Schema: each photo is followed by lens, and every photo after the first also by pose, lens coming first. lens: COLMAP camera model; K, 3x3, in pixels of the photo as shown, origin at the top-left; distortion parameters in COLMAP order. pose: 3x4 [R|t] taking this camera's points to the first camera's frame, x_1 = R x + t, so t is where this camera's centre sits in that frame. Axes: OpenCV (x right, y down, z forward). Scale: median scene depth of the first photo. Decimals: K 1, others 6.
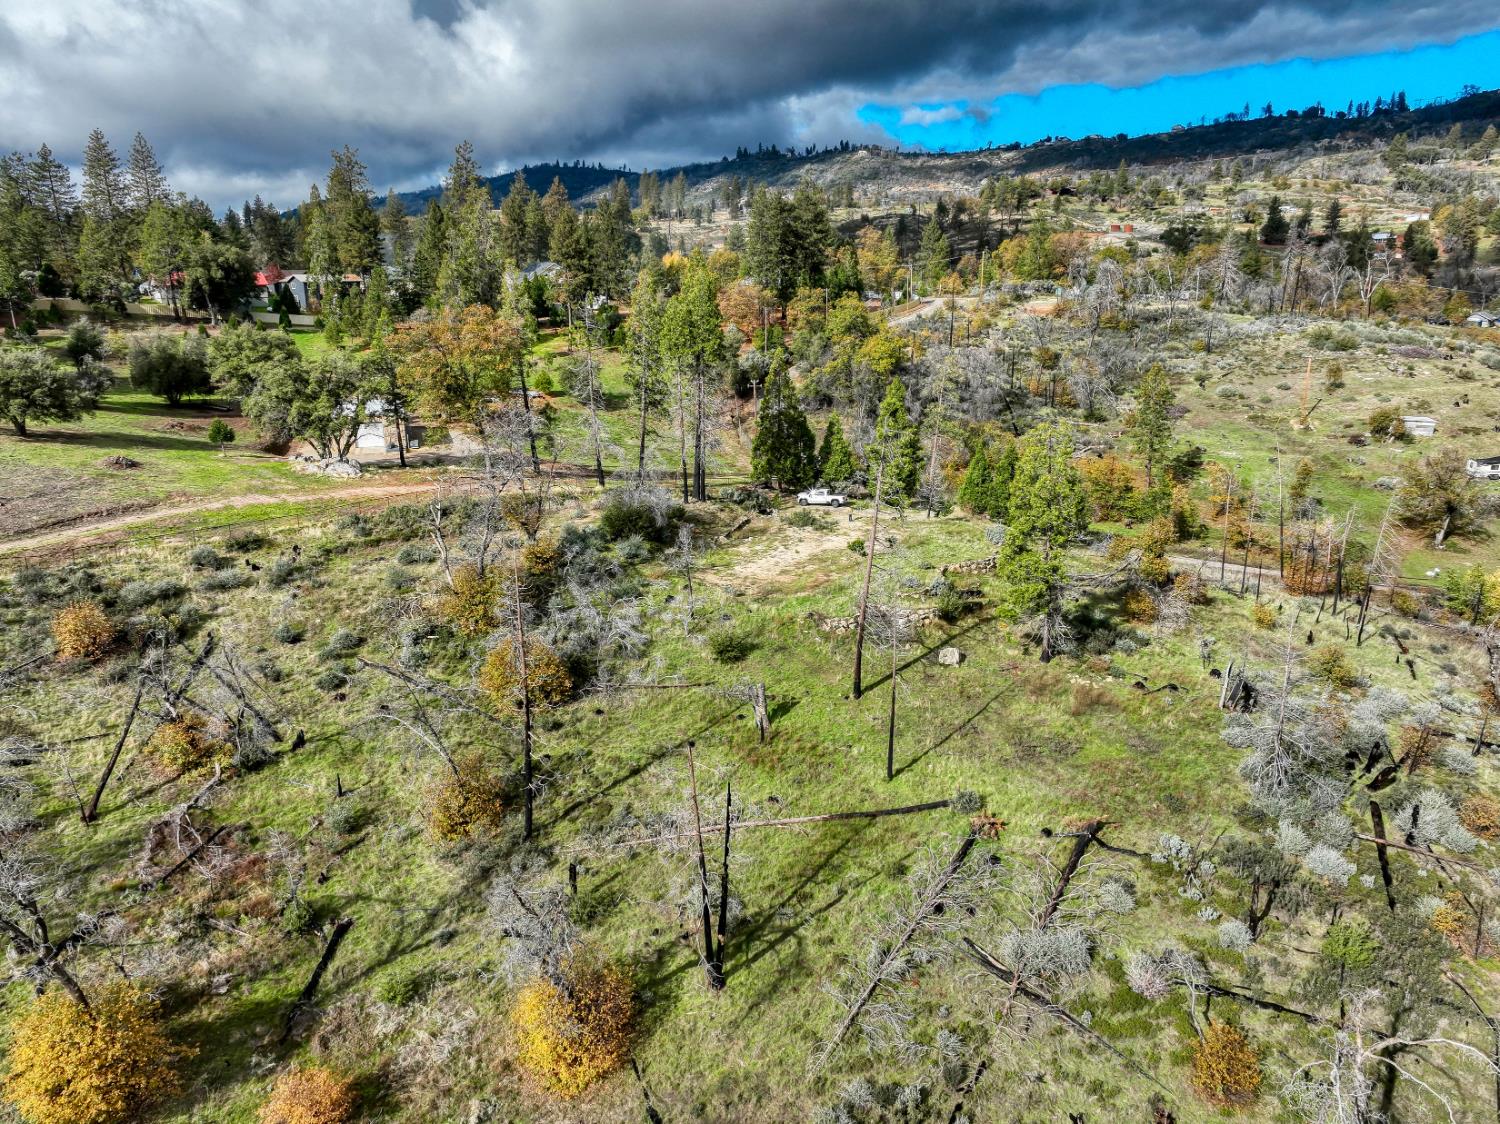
lens RADIAL K [[1050.0, 0, 751.6], [0, 1050.0, 562.5], [0, 0, 1]] dist [0.008933, 0.025501]
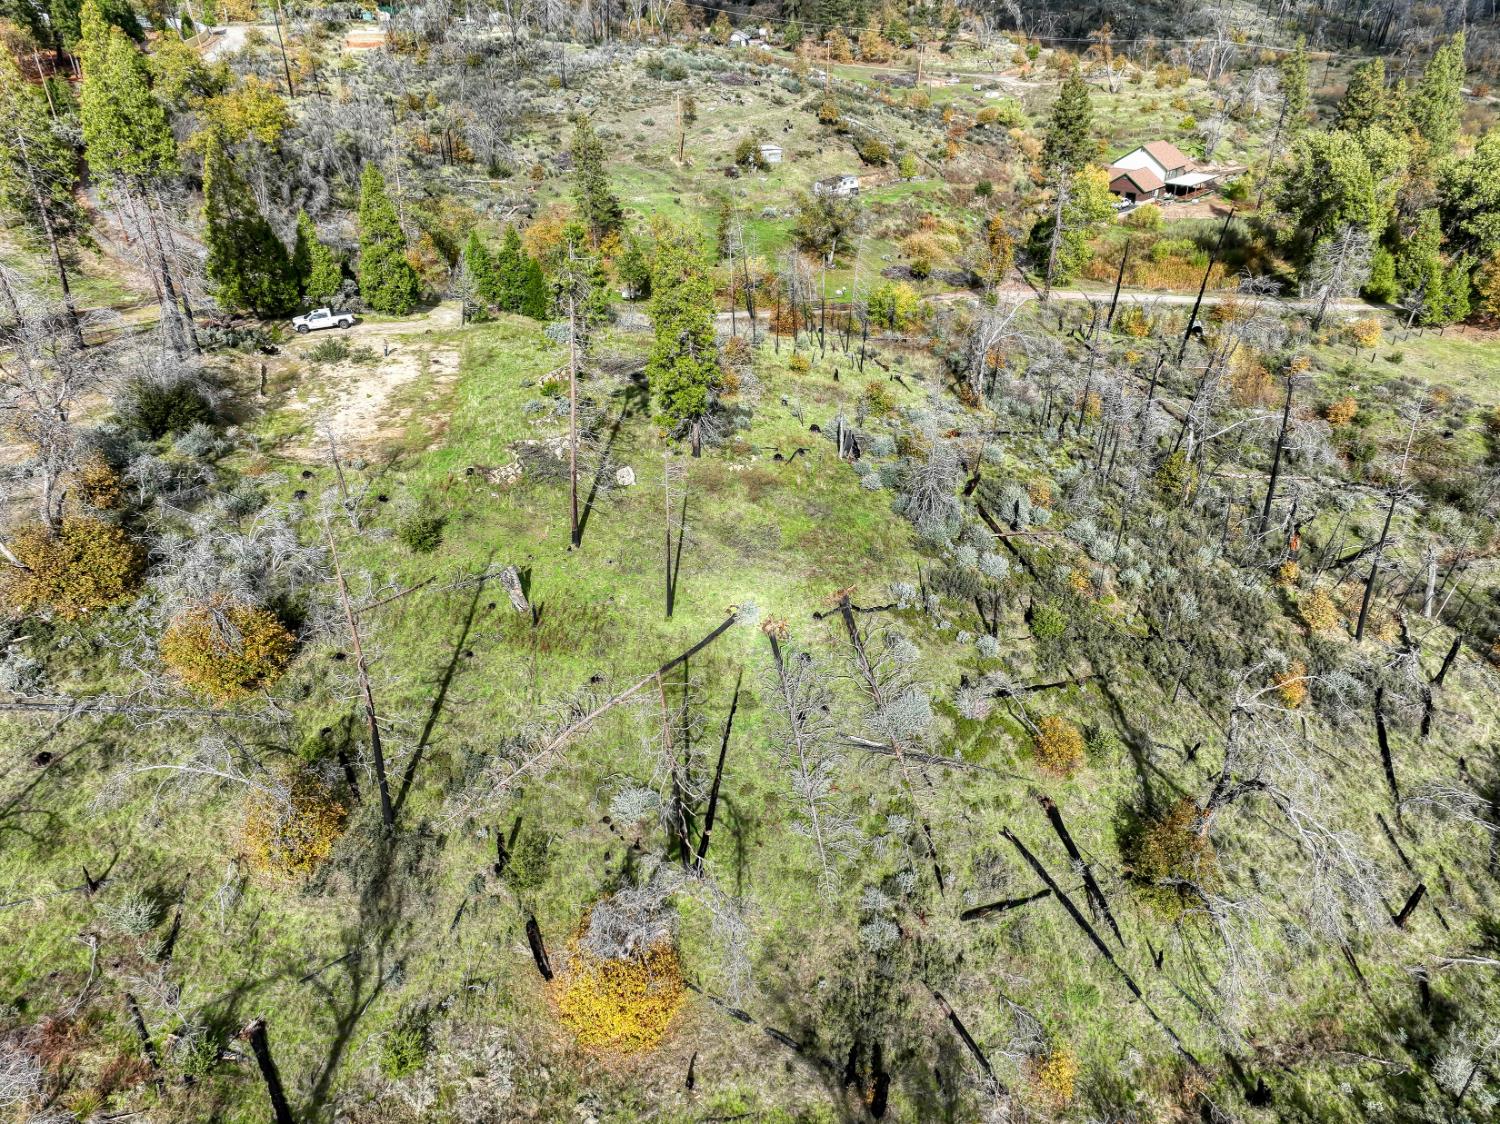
lens RADIAL K [[1050.0, 0, 748.8], [0, 1050.0, 558.6], [0, 0, 1]] dist [0.008933, 0.025501]
pose [[0.785069, -0.302610, 0.540456, -0.189742], [0.166039, 0.943417, 0.287046, -0.069624], [-0.596739, -0.135614, 0.790893, 0.092446]]
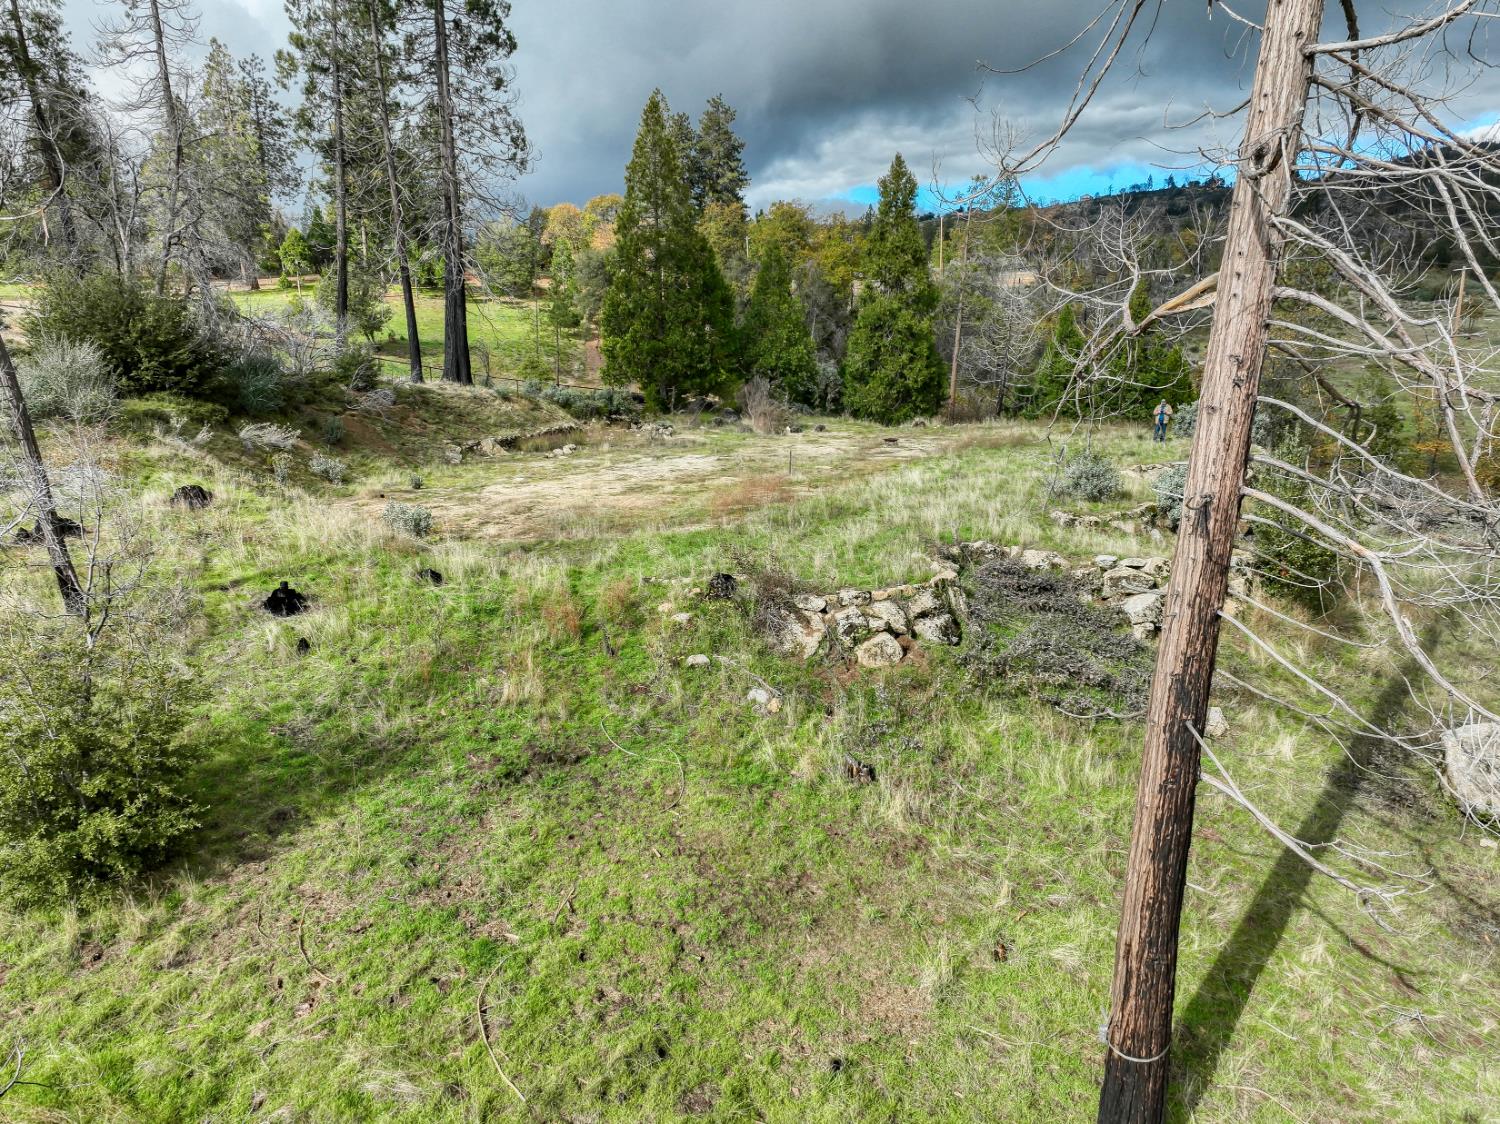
lens RADIAL K [[1050.0, 0, 754.8], [0, 1050.0, 559.9], [0, 0, 1]] dist [0.008933, 0.025501]
pose [[0.996944, -0.025407, 0.073879, 0.033560], [0.031106, 0.996543, -0.077038, 0.043510], [-0.071666, 0.079101, 0.994287, 0.561309]]
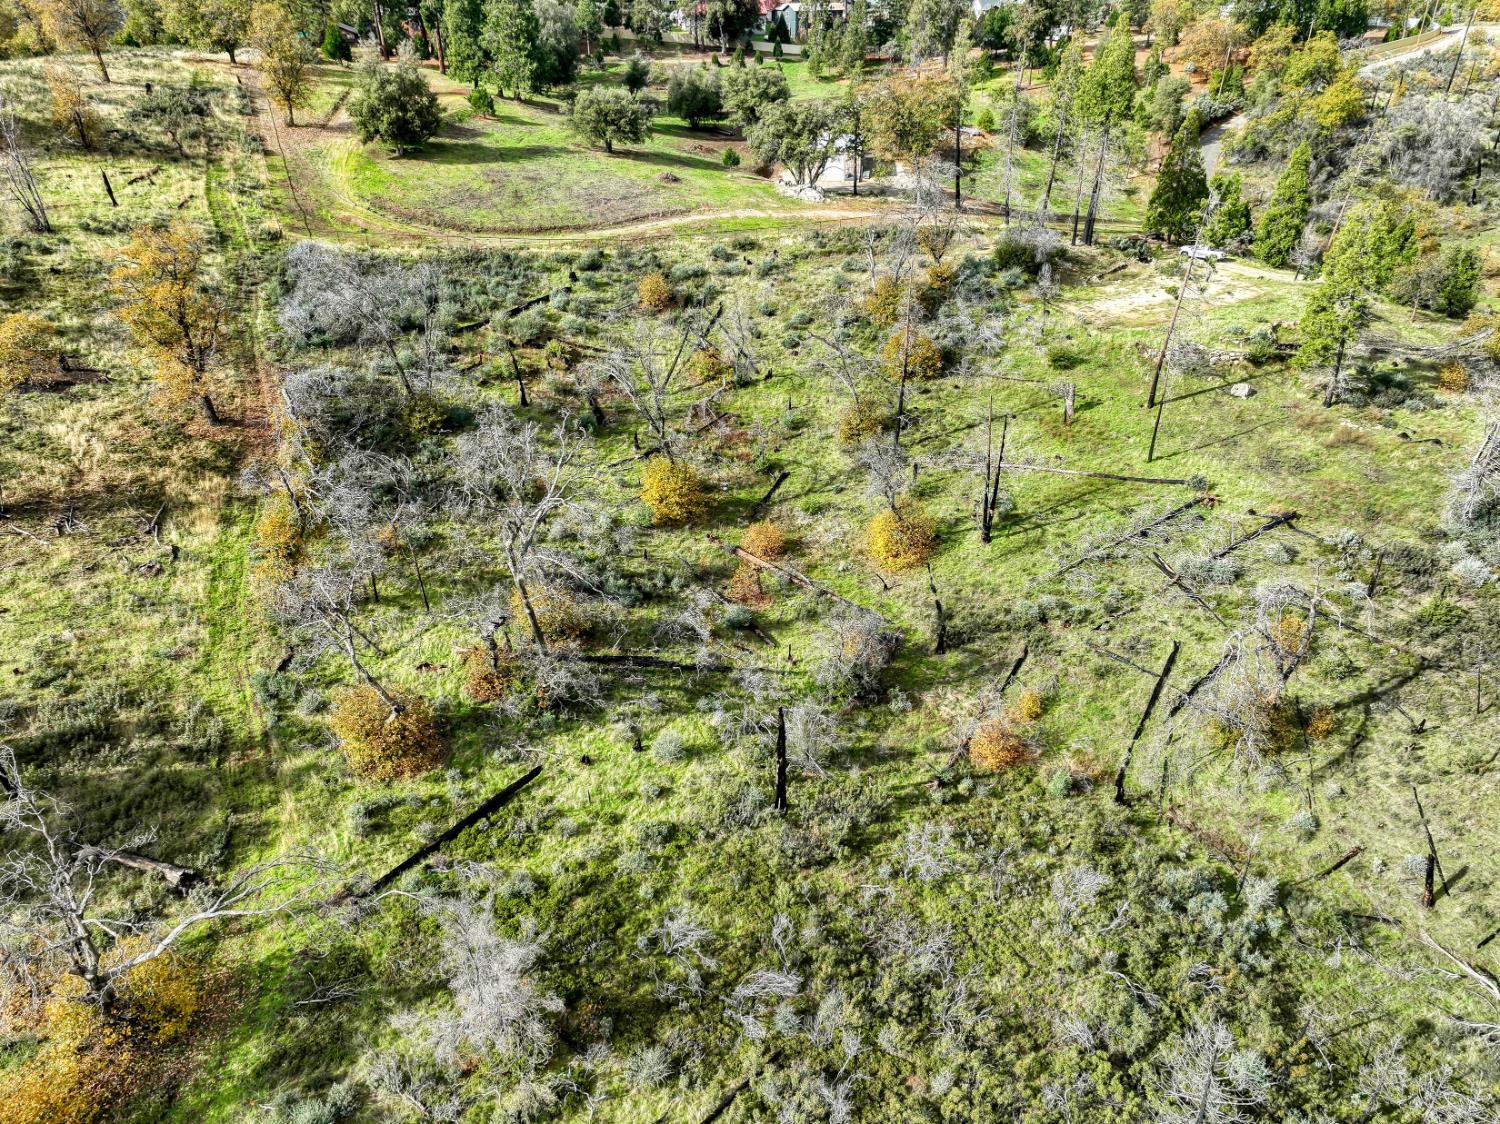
lens RADIAL K [[1050.0, 0, 745.4], [0, 1050.0, 565.9], [0, 0, 1]] dist [0.008933, 0.025501]
pose [[0.911052, 0.206559, -0.356815, 0.096498], [-0.111680, 0.956729, 0.268695, 0.011868], [0.396877, -0.204946, 0.894699, -0.288140]]
